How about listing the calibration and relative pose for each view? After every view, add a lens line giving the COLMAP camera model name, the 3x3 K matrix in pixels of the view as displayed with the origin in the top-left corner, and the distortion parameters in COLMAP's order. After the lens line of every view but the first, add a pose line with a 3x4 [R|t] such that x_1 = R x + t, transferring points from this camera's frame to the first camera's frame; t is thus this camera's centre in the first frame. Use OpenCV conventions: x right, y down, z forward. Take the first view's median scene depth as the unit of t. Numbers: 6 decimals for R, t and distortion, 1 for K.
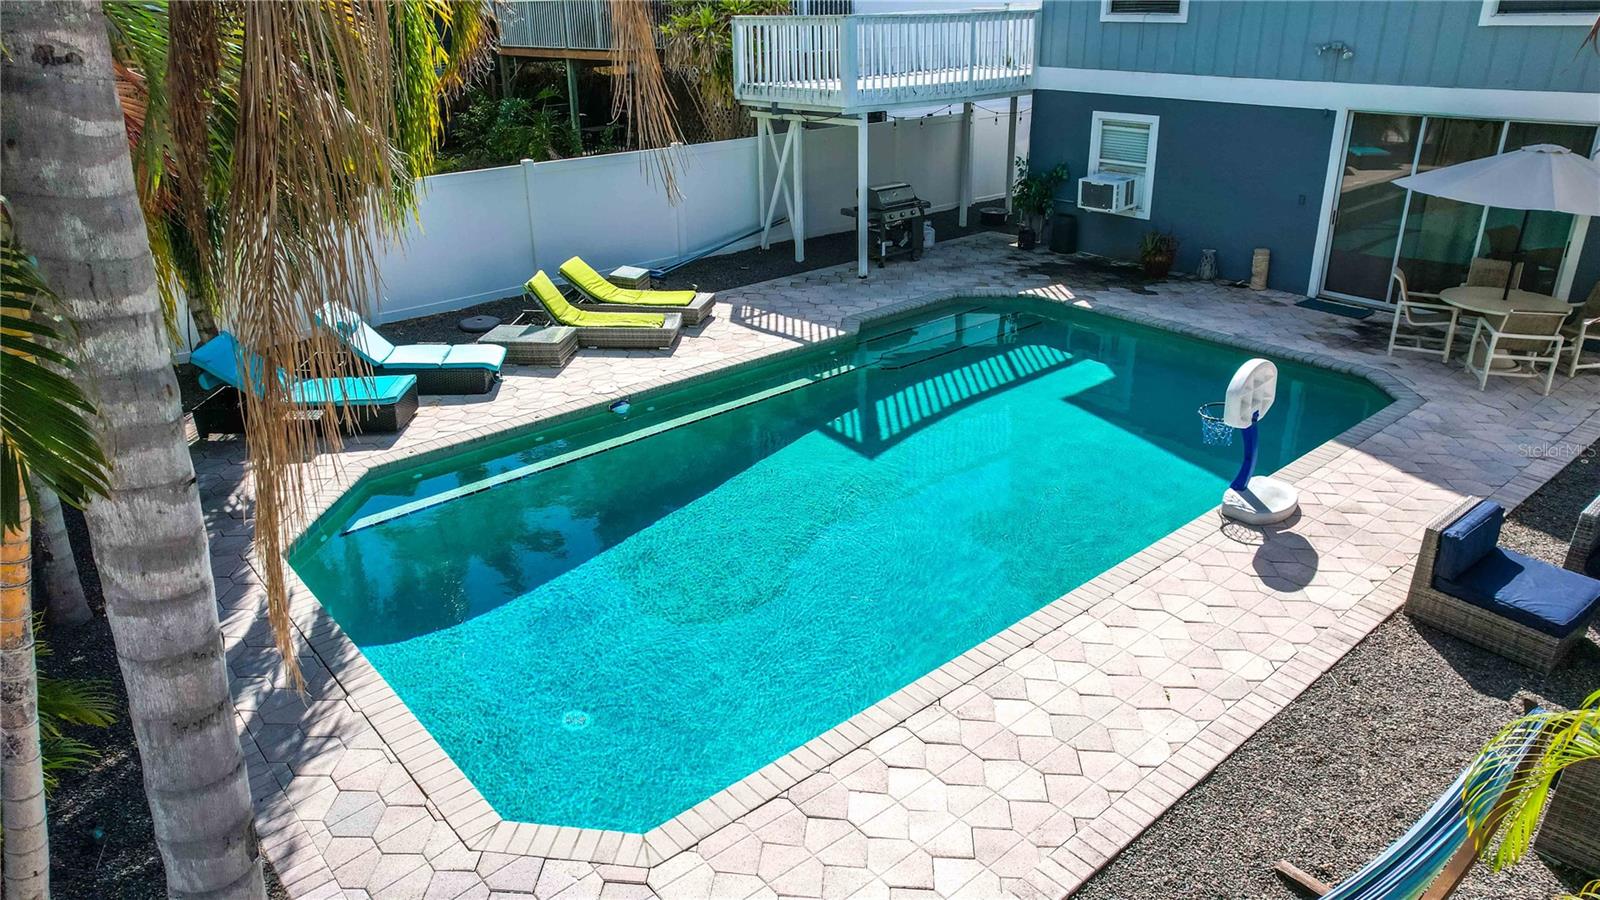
lens RADIAL K [[1053.3, 0, 800.0], [0, 1053.3, 450.0], [0, 0, 1]] dist [-0.081422, 0.088542]
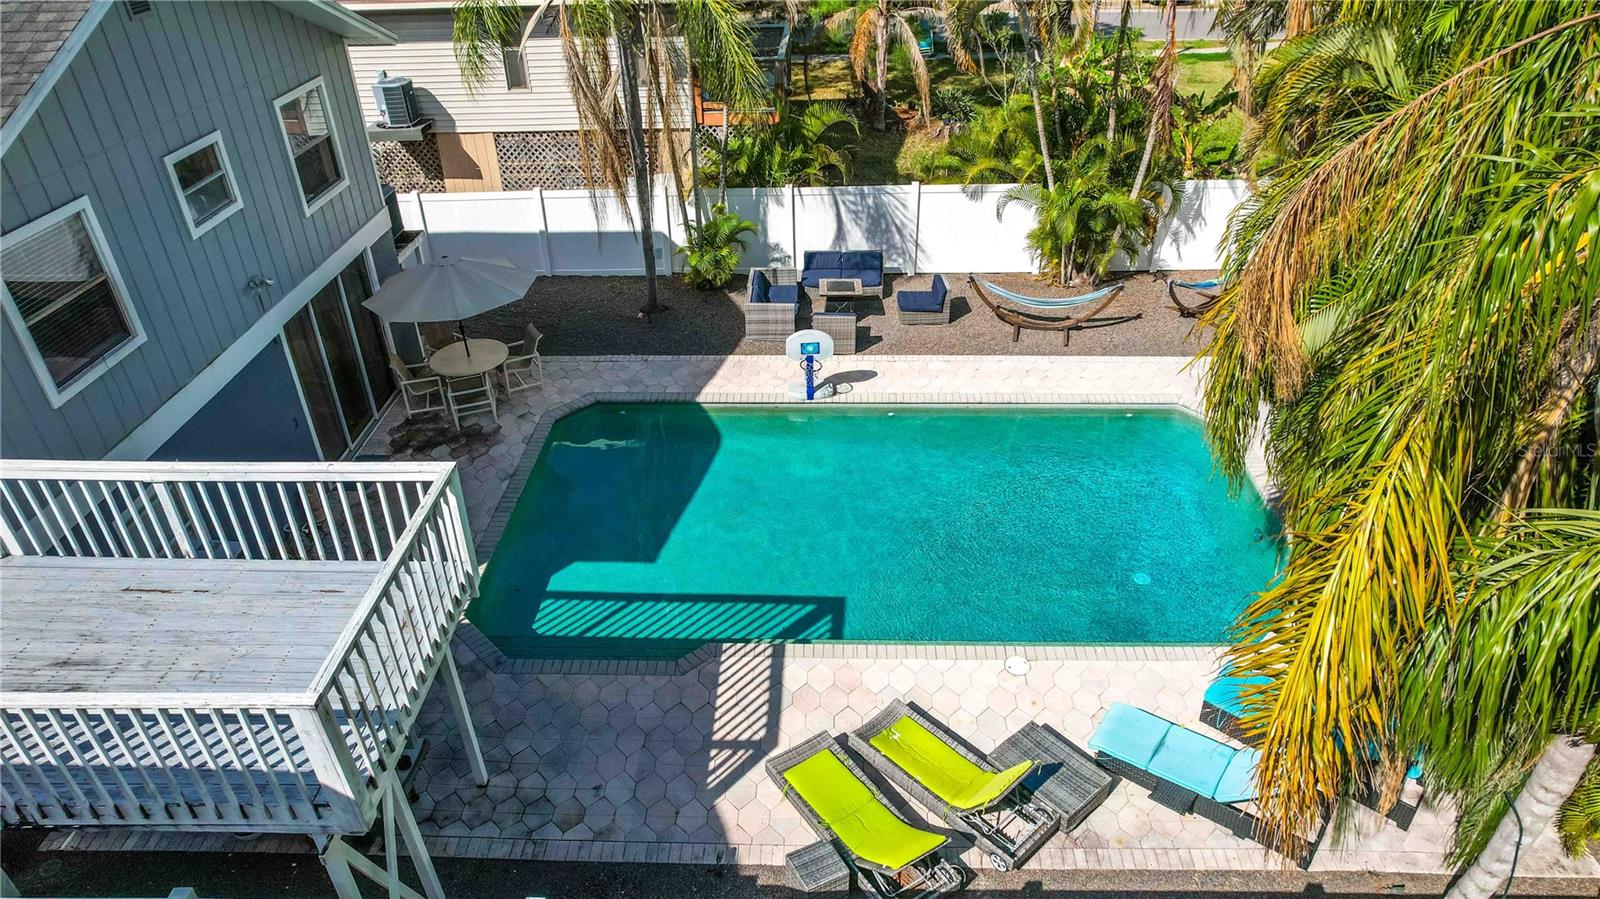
lens RADIAL K [[1026.2, 0, 774.7], [0, 1026.2, 492.0], [0, 0, 1]] dist [-0.002306, -0.029756]
pose [[-0.720555, -0.355286, 0.595460, -0.455913], [0.315269, 0.596994, 0.737702, -0.804420], [-0.617581, 0.719285, -0.318156, 1.116693]]
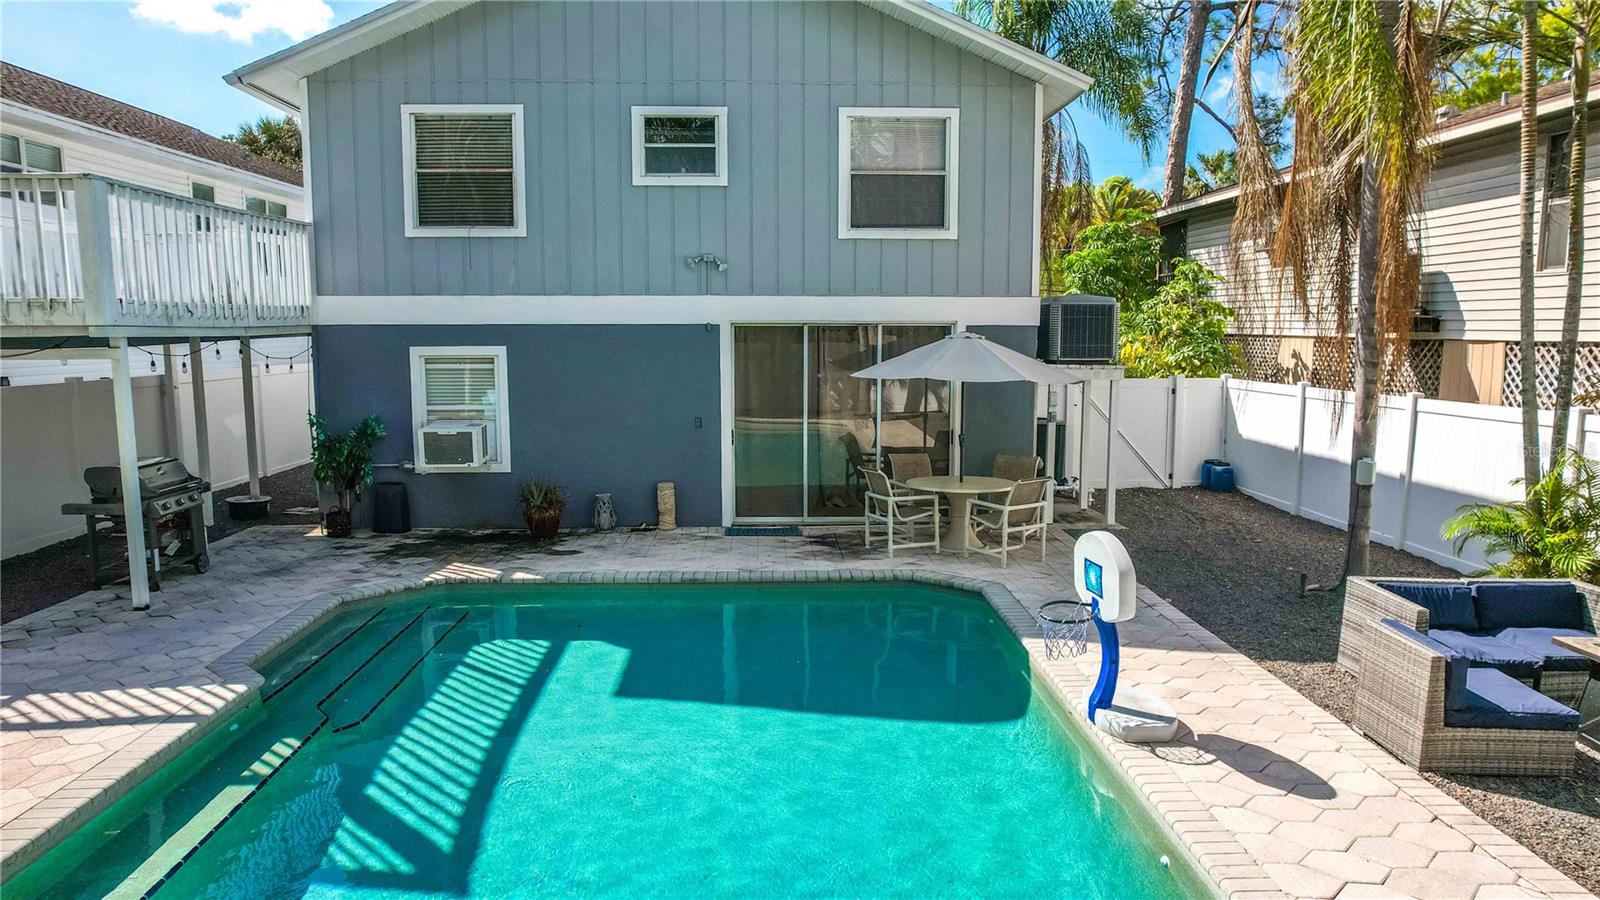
lens RADIAL K [[1053.3, 0, 800.0], [0, 1053.3, 450.0], [0, 0, 1]] dist [-0.081422, 0.088542]
pose [[0.619994, -0.073791, 0.781129, -0.181725], [0.302598, 0.941036, -0.151279, -0.056499], [-0.723907, 0.330160, 0.605766, 0.409680]]
